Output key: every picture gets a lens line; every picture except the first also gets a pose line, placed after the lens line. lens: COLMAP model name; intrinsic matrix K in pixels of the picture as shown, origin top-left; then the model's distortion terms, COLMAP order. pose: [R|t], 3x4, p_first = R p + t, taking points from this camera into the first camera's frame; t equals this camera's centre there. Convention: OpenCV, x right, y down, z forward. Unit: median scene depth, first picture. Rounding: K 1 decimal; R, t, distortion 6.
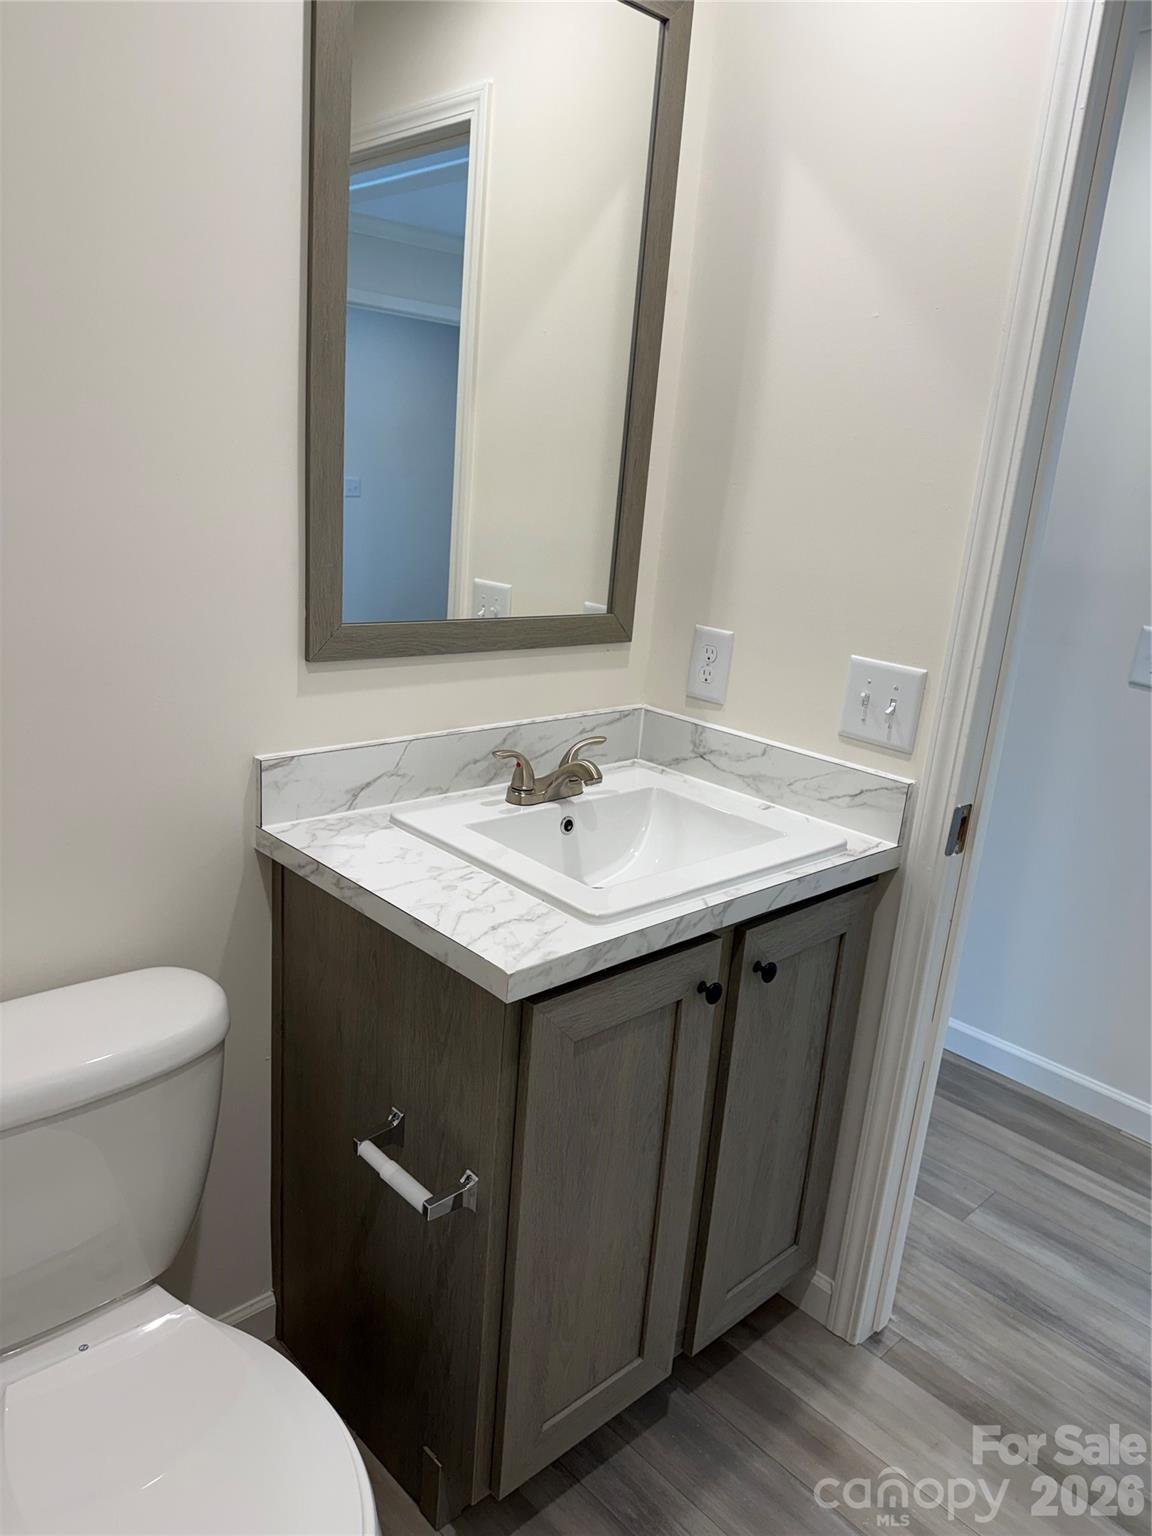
lens RADIAL K [[1084.5, 0, 576.0], [0, 1084.5, 768.0], [0, 0, 1]] dist [0.115659, -0.172382]
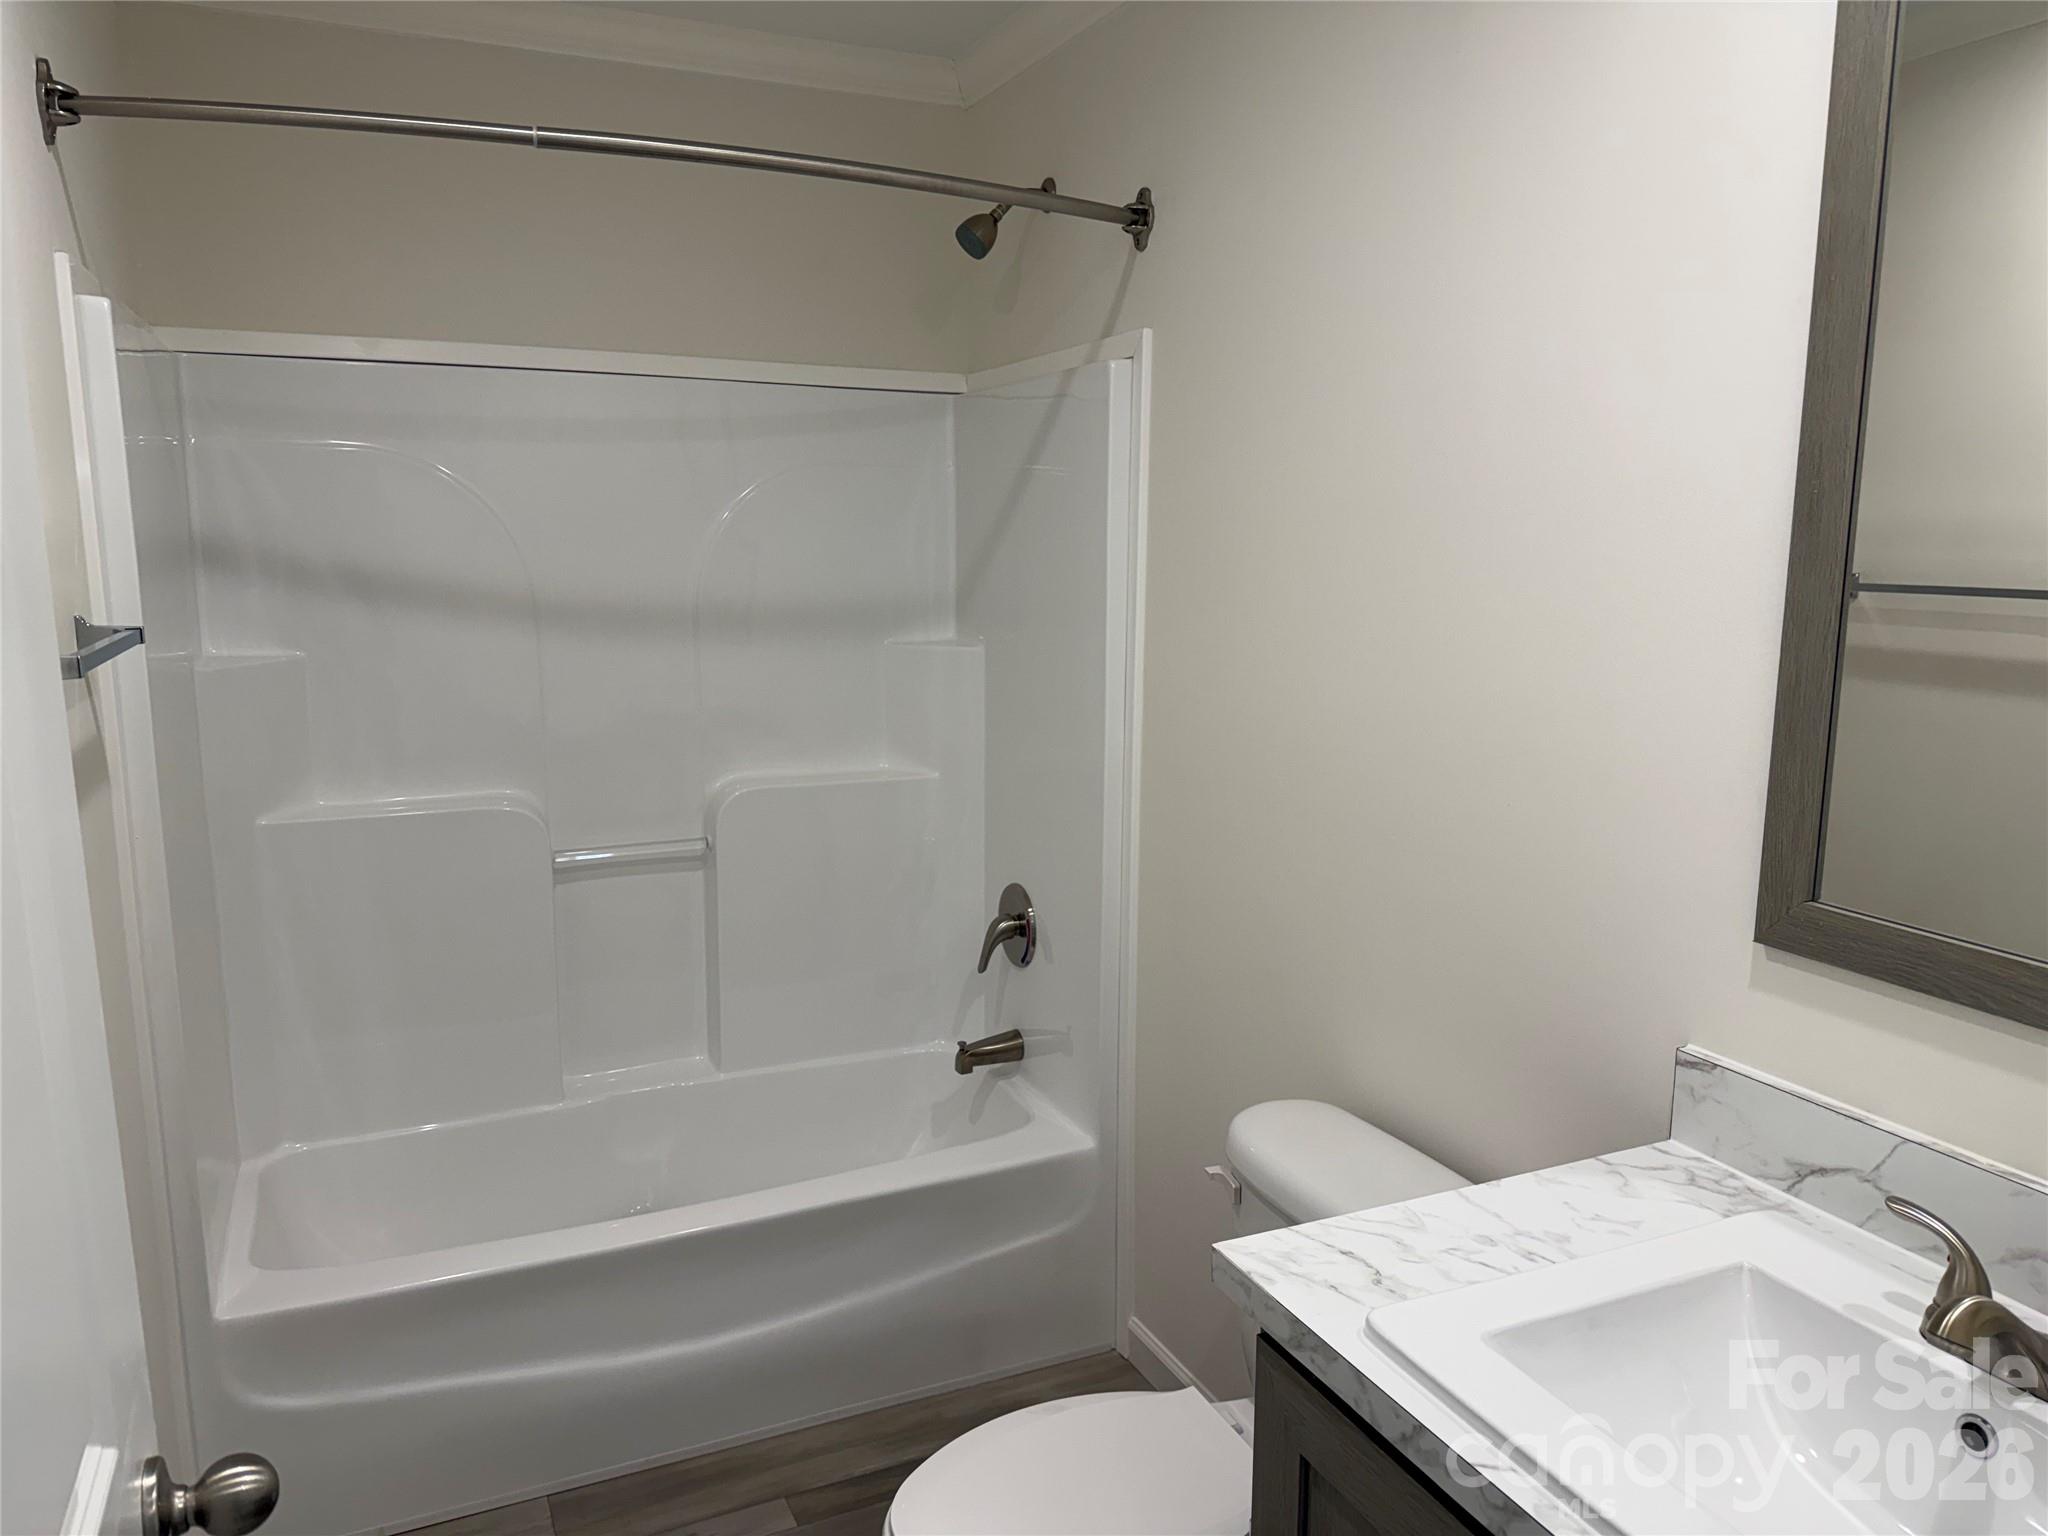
lens RADIAL K [[1445.9, 0, 1024.0], [0, 1445.9, 763.0], [0, 0, 1]] dist [0.115659, -0.172382]
pose [[-0.321270, 0.079880, -0.943613, 0.741573], [-0.274811, 0.945693, 0.173620, -0.230094], [0.906236, 0.315094, -0.281871, 0.787570]]
